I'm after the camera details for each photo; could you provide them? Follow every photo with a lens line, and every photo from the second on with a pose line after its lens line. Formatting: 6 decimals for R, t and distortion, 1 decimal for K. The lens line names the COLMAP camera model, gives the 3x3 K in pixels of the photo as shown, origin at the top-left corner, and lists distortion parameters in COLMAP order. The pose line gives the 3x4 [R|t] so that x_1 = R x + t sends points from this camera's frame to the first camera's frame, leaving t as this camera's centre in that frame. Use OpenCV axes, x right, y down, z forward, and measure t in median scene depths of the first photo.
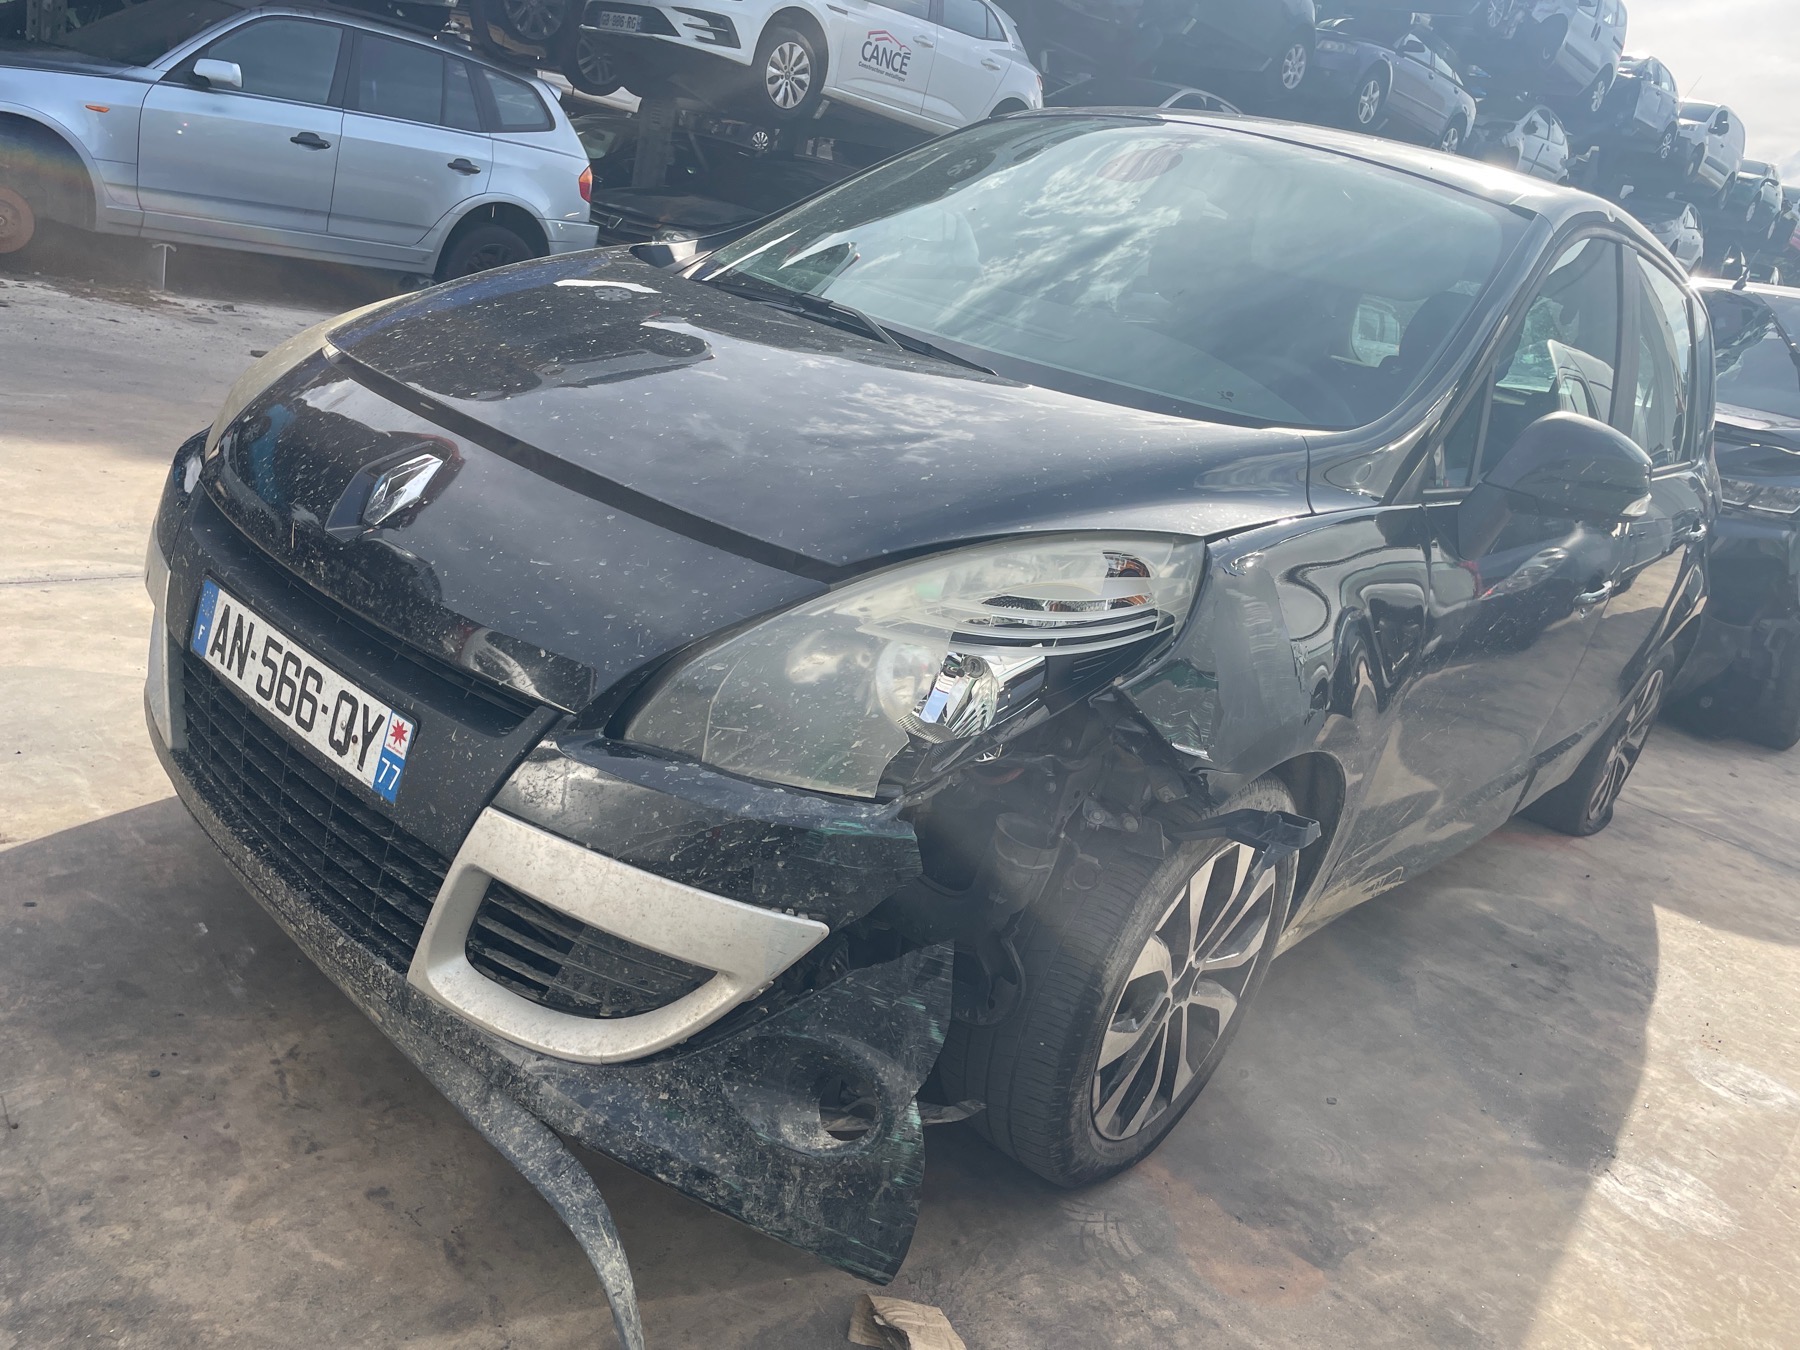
lens RADIAL K [[1366.9, 0, 891.4], [0, 1366.9, 686.2], [0, 0, 1]] dist [0.085205, -0.112626]
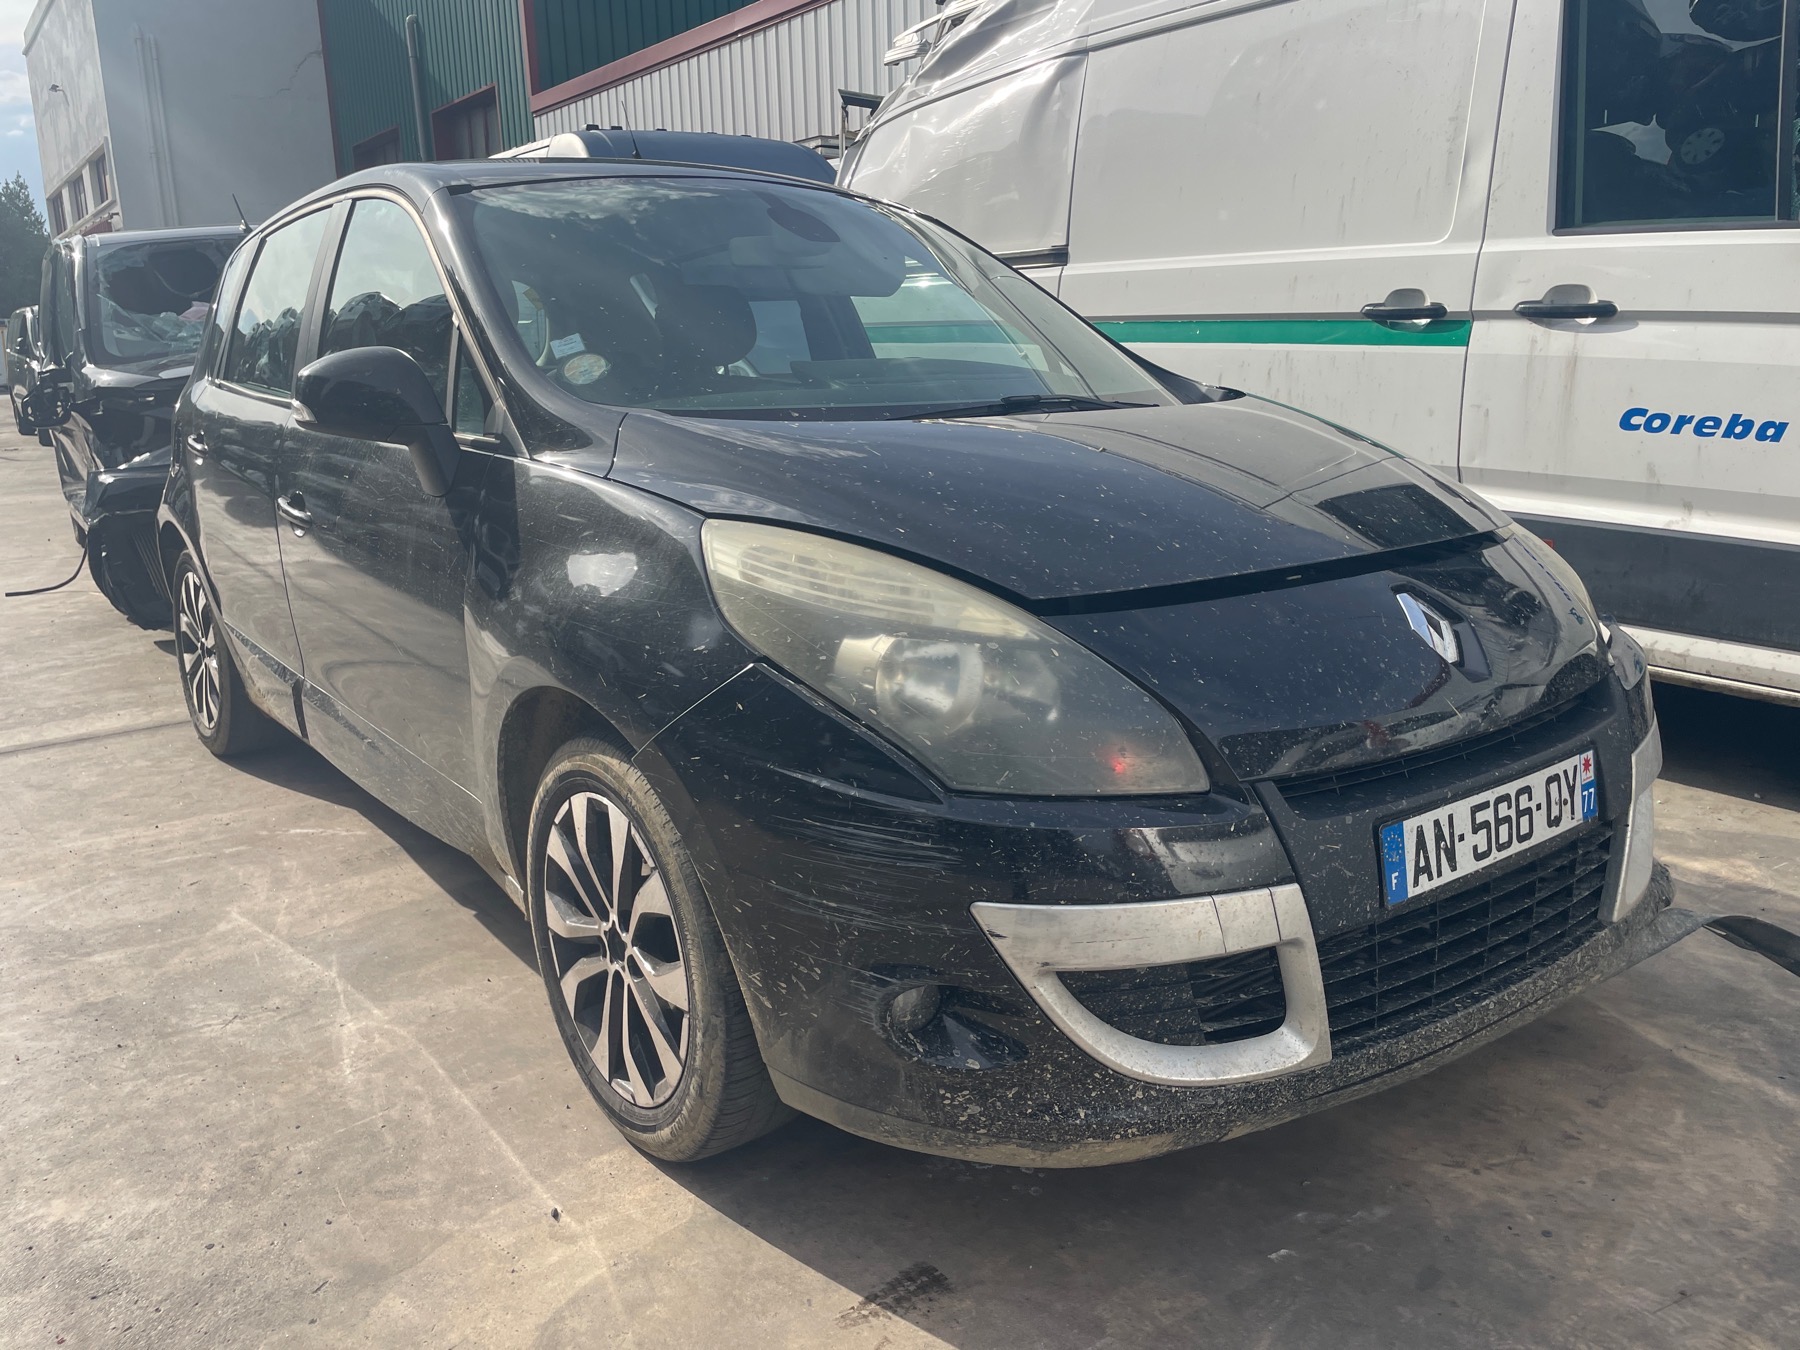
lens RADIAL K [[1366.9, 0, 897.3], [0, 1366.9, 663.9], [0, 0, 1]] dist [0.085205, -0.112626]
pose [[0.180652, -0.433232, 0.882992, -1.479603], [0.364740, 0.863258, 0.348928, -0.684402], [-0.913417, 0.259028, 0.313966, 1.107707]]
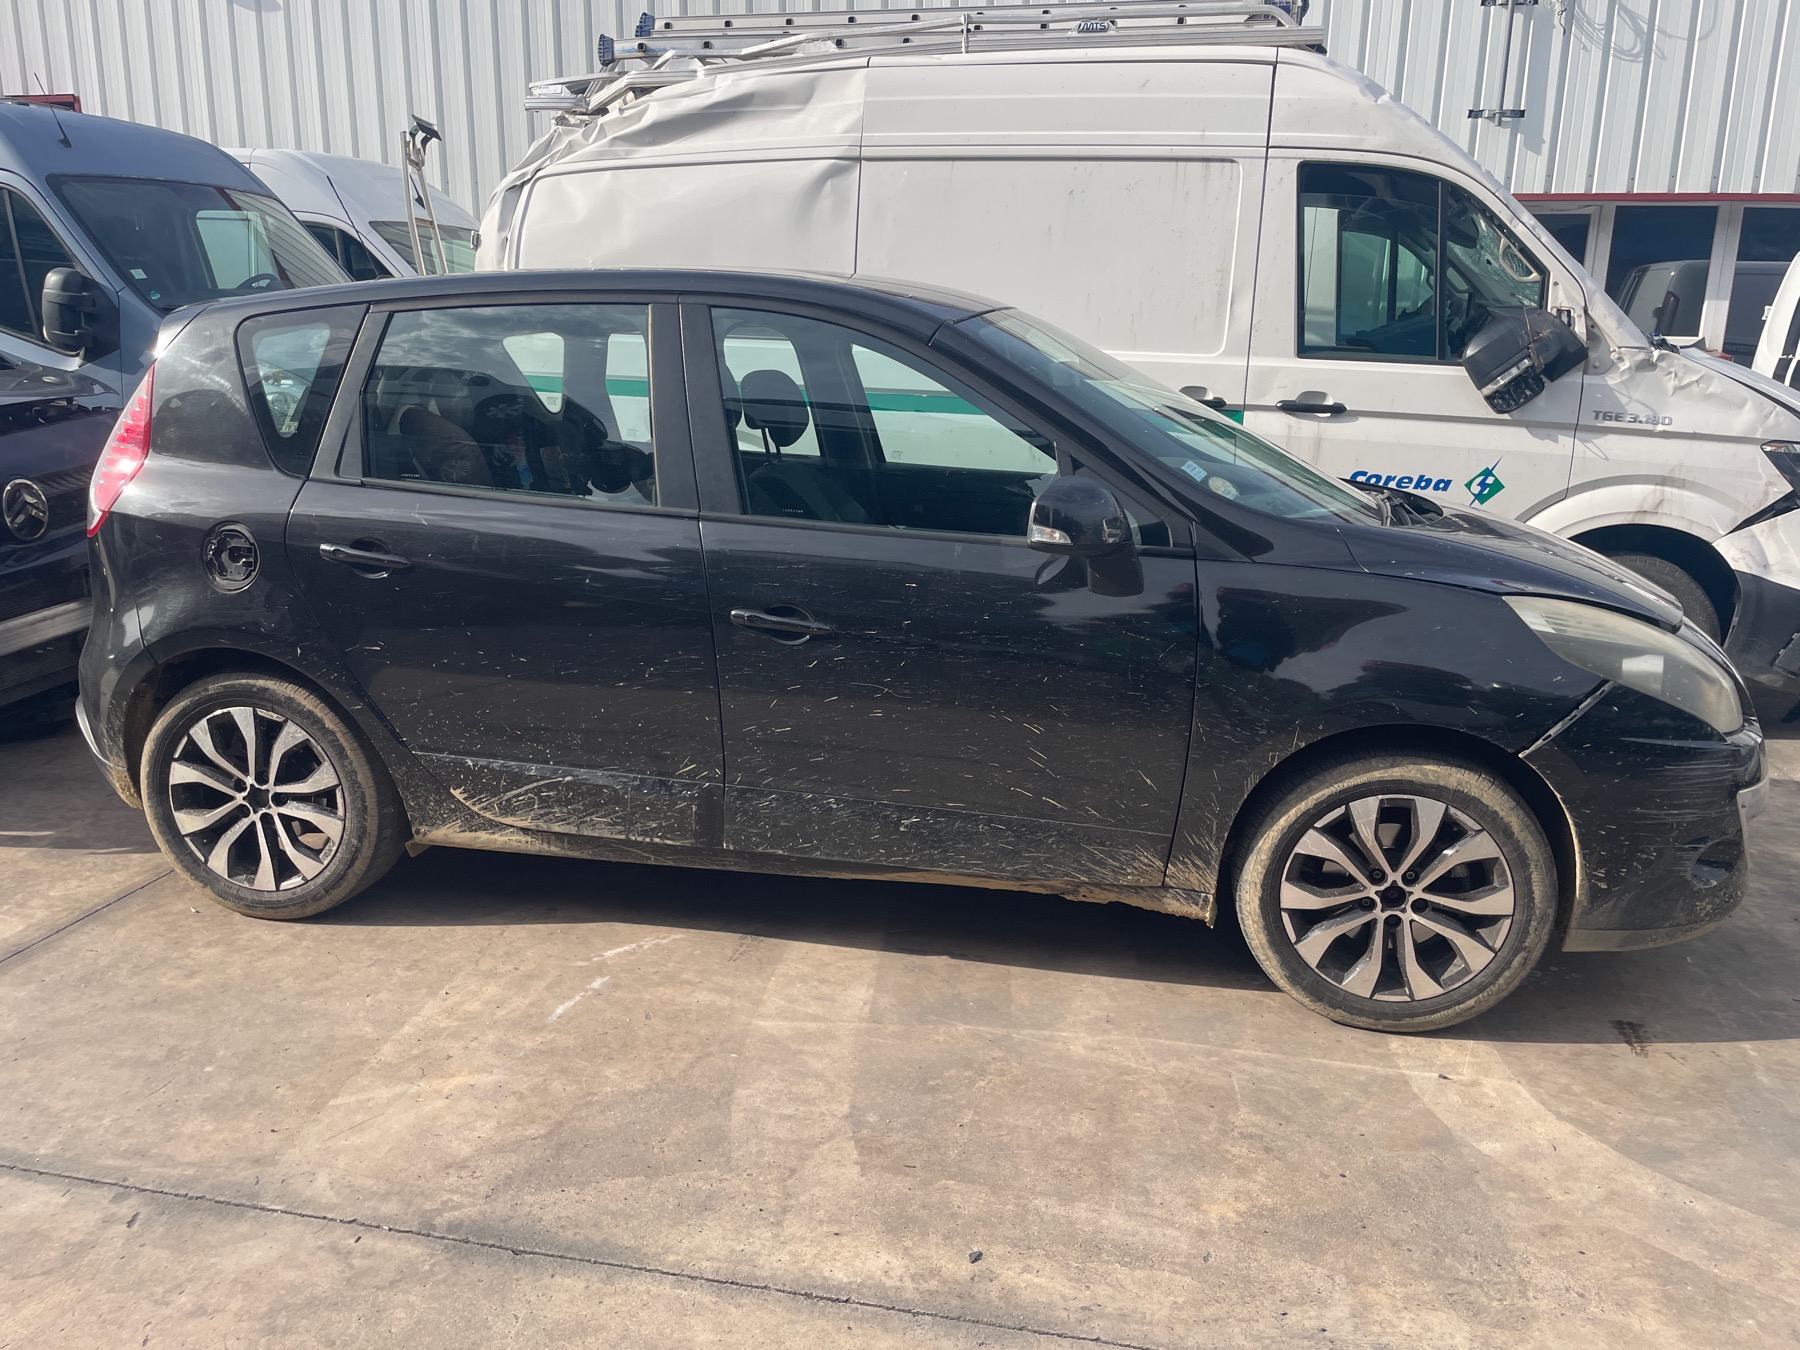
lens RADIAL K [[1366.9, 0, 909.1], [0, 1366.9, 691.7], [0, 0, 1]] dist [0.085205, -0.112626]
pose [[-0.502527, -0.430583, 0.749709, -1.447131], [0.141080, 0.814692, 0.562471, -1.455395], [-0.852973, 0.388426, -0.348658, 2.899682]]
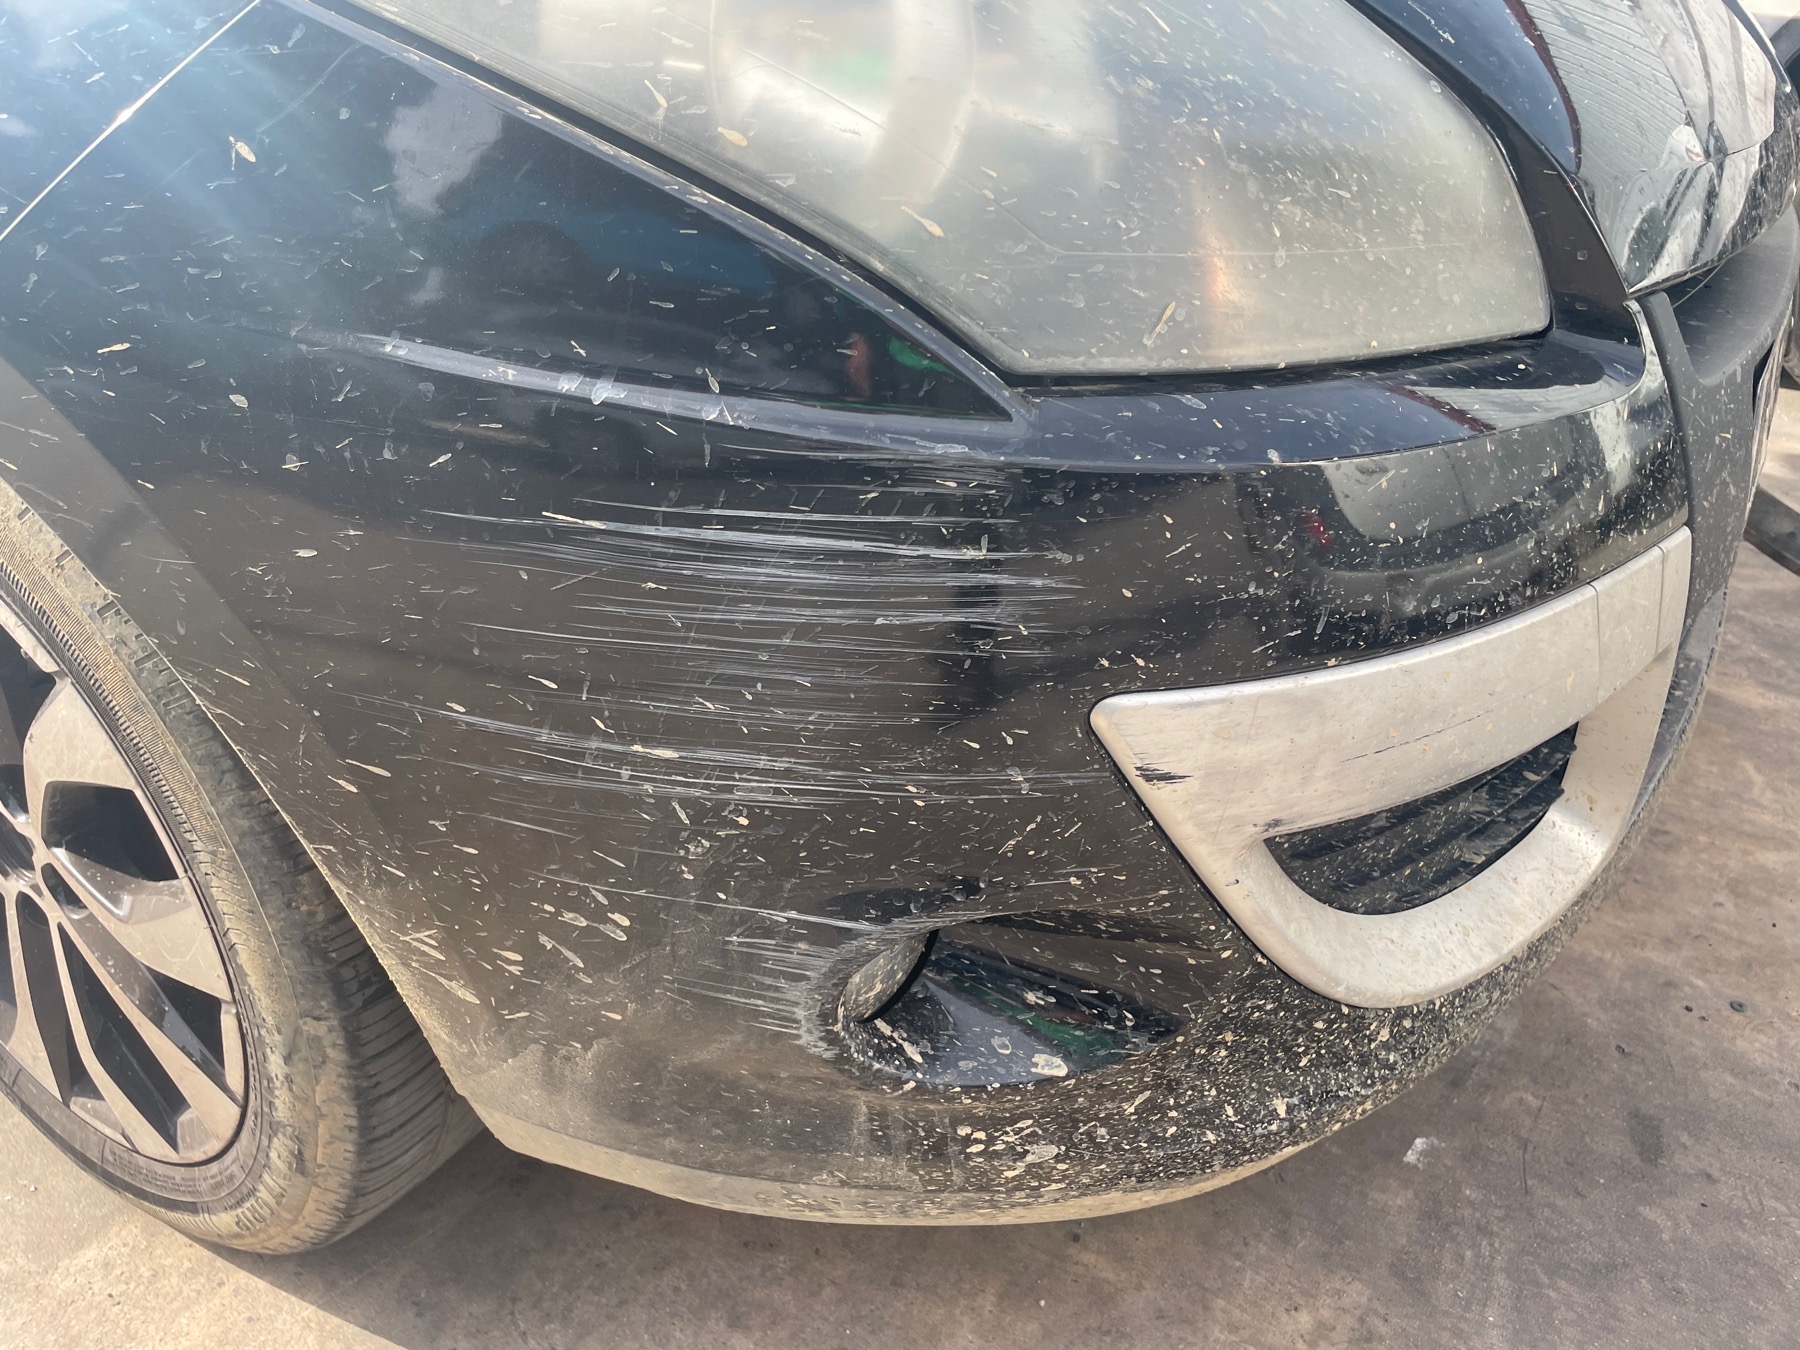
lens RADIAL K [[1366.9, 0, 881.5], [0, 1366.9, 669.7], [0, 0, 1]] dist [0.085205, -0.112626]
pose [[-0.162031, -0.656356, 0.736846, -0.925130], [0.272381, 0.687955, 0.672701, -0.428494], [-0.948448, 0.309702, 0.067309, 1.430624]]
